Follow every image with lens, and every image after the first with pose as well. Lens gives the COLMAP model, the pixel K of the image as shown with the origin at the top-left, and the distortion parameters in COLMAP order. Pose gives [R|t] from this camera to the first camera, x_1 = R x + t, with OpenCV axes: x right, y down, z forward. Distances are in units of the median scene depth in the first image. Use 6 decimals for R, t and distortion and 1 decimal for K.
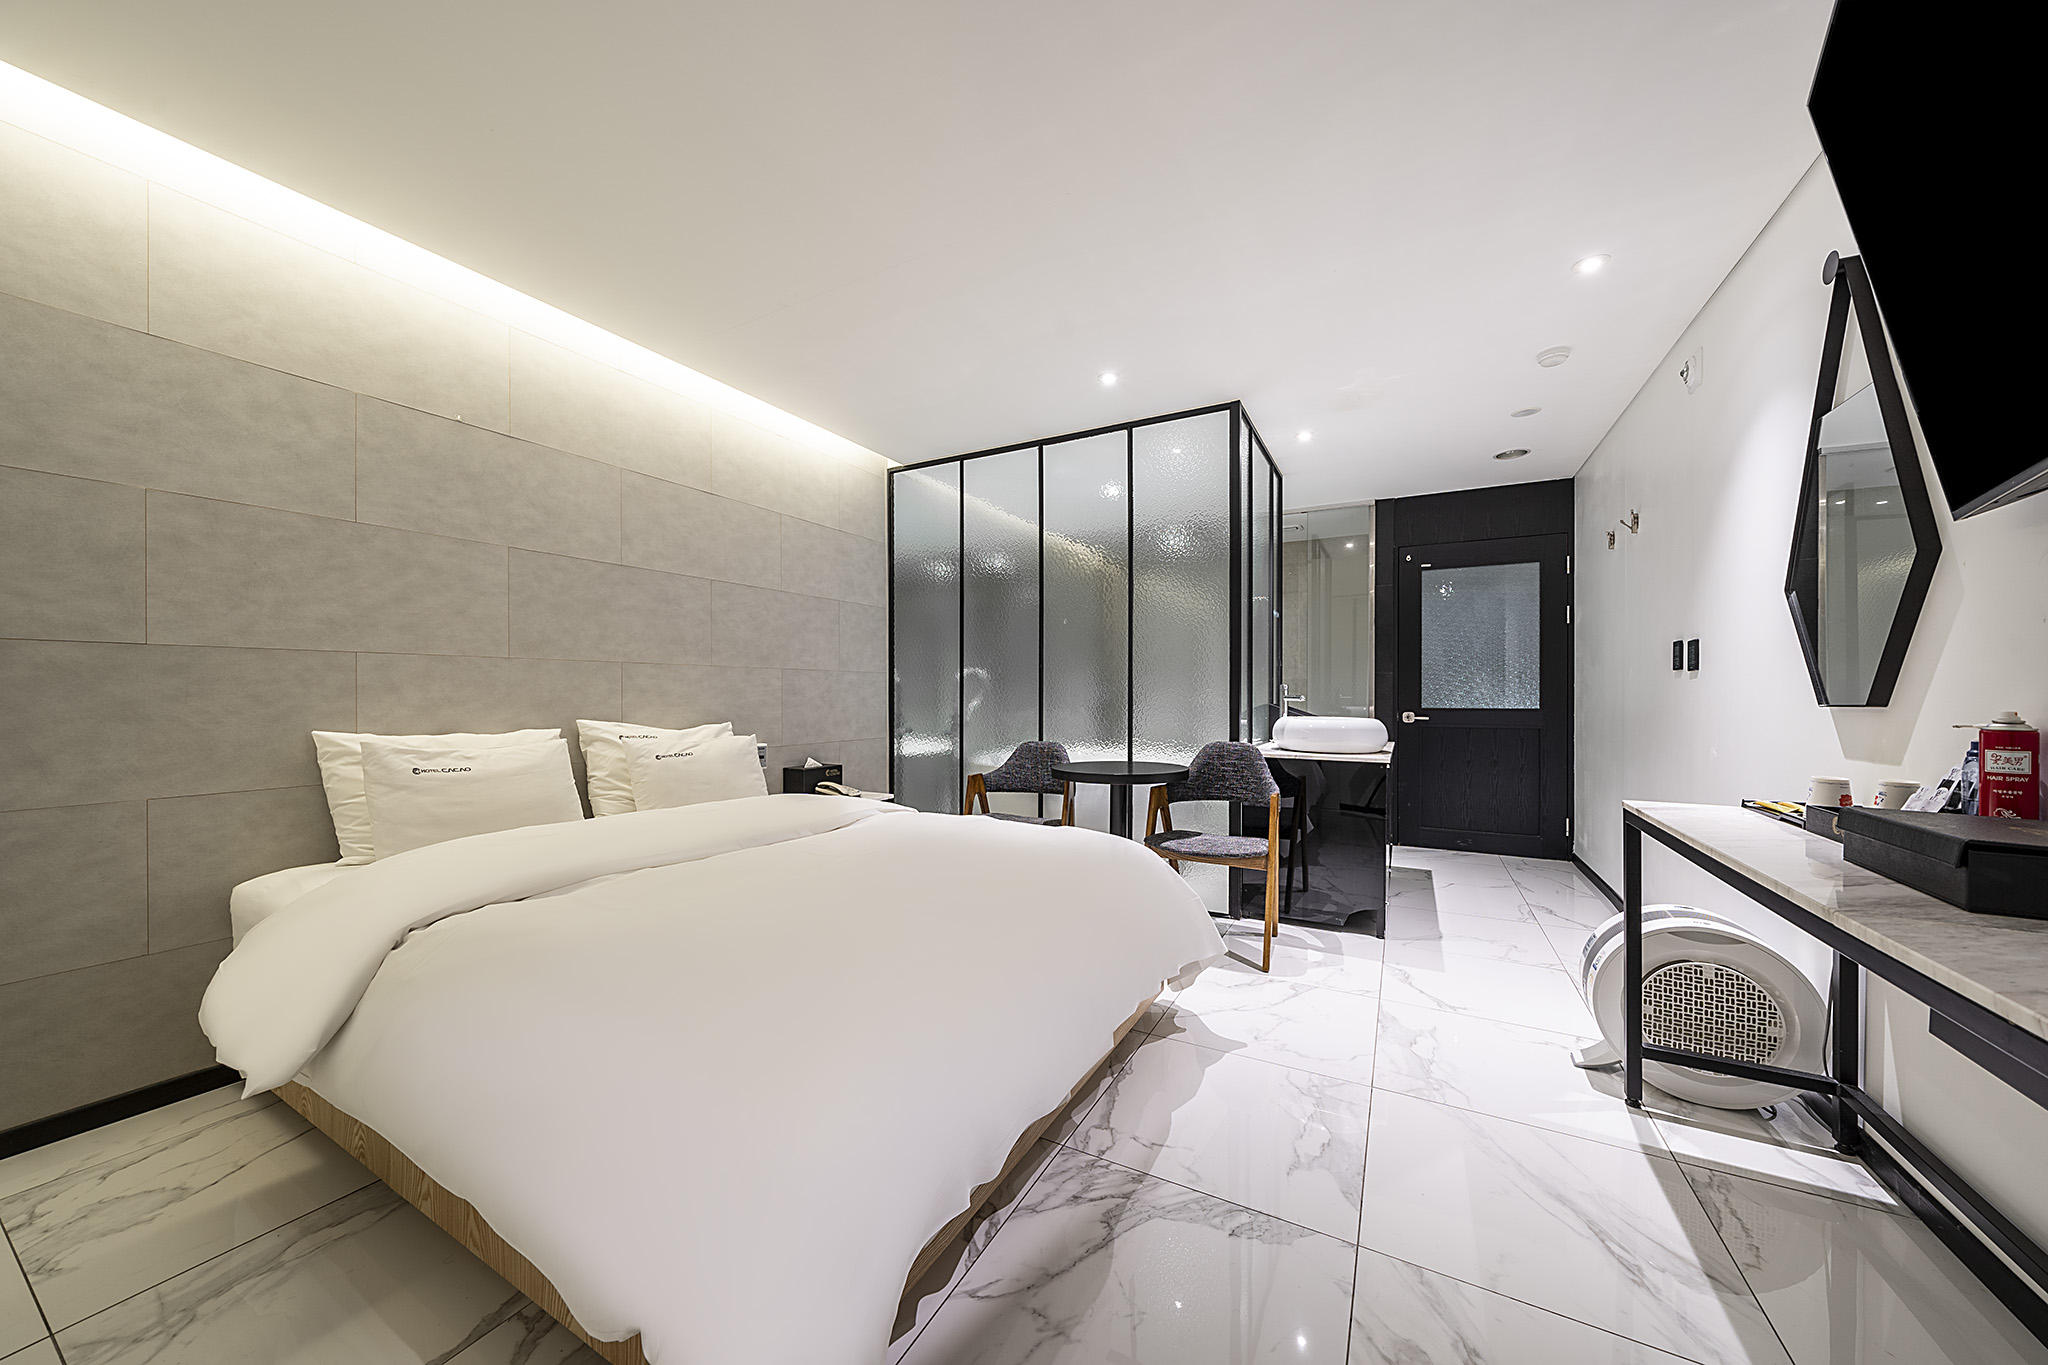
lens RADIAL K [[696.2, 0, 1024.1], [0, 696.2, 676.7], [0, 0, 1]] dist [-0.005690, -0.000212]
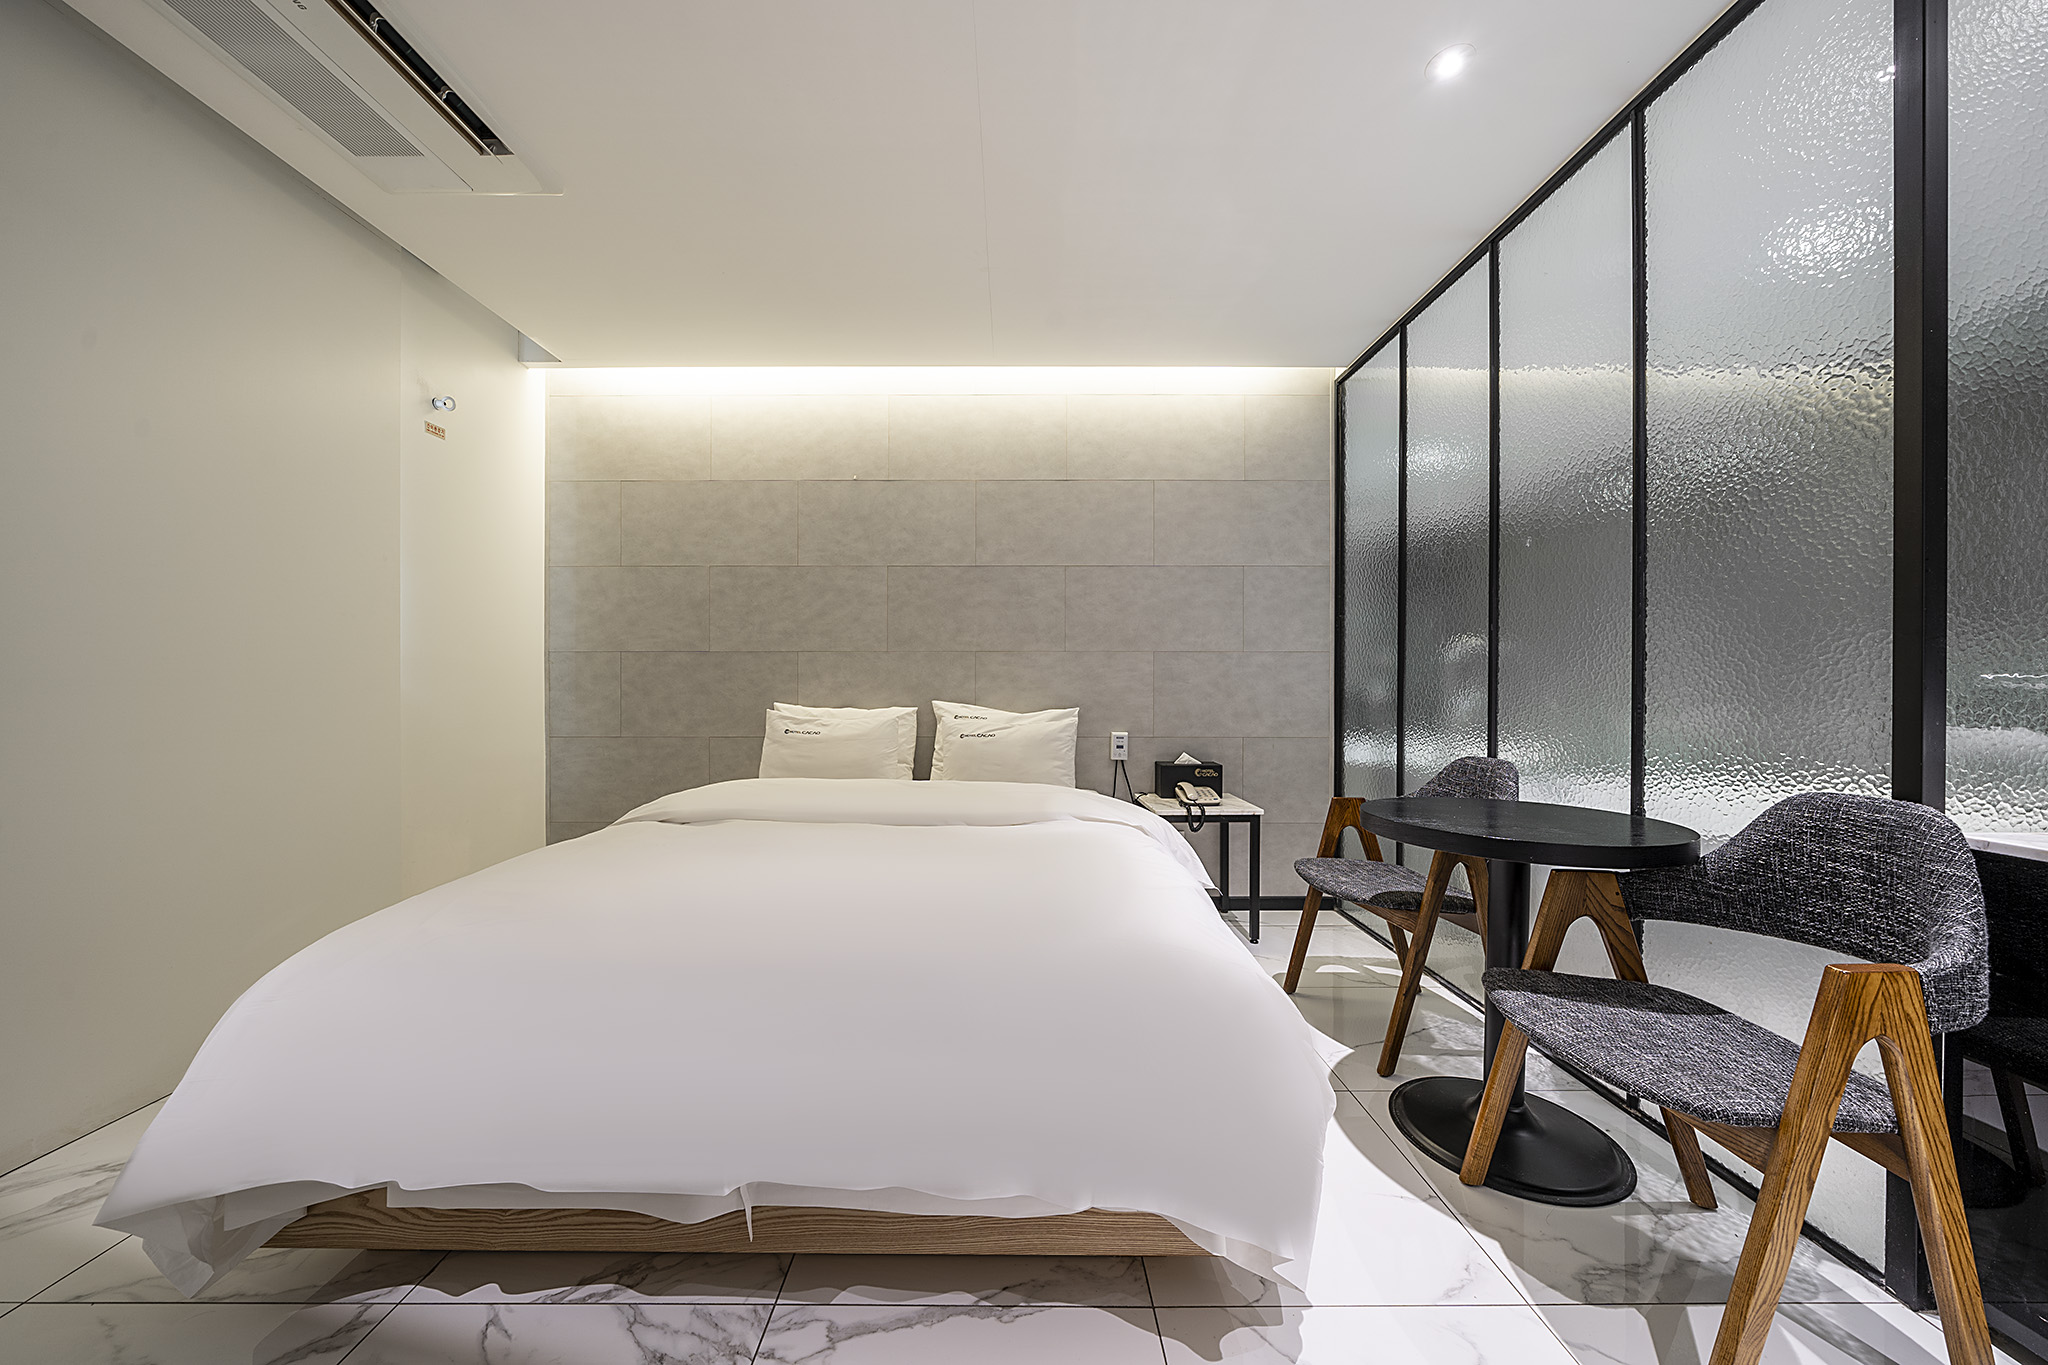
lens RADIAL K [[704.6, 0, 1012.5], [0, 704.6, 677.4], [0, 0, 1]] dist [-0.001614, -0.000167]
pose [[0.482281, -0.012808, -0.875923, 0.479226], [0.020561, 0.999783, -0.003298, 0.027880], [0.875775, -0.016419, 0.482440, 0.521508]]
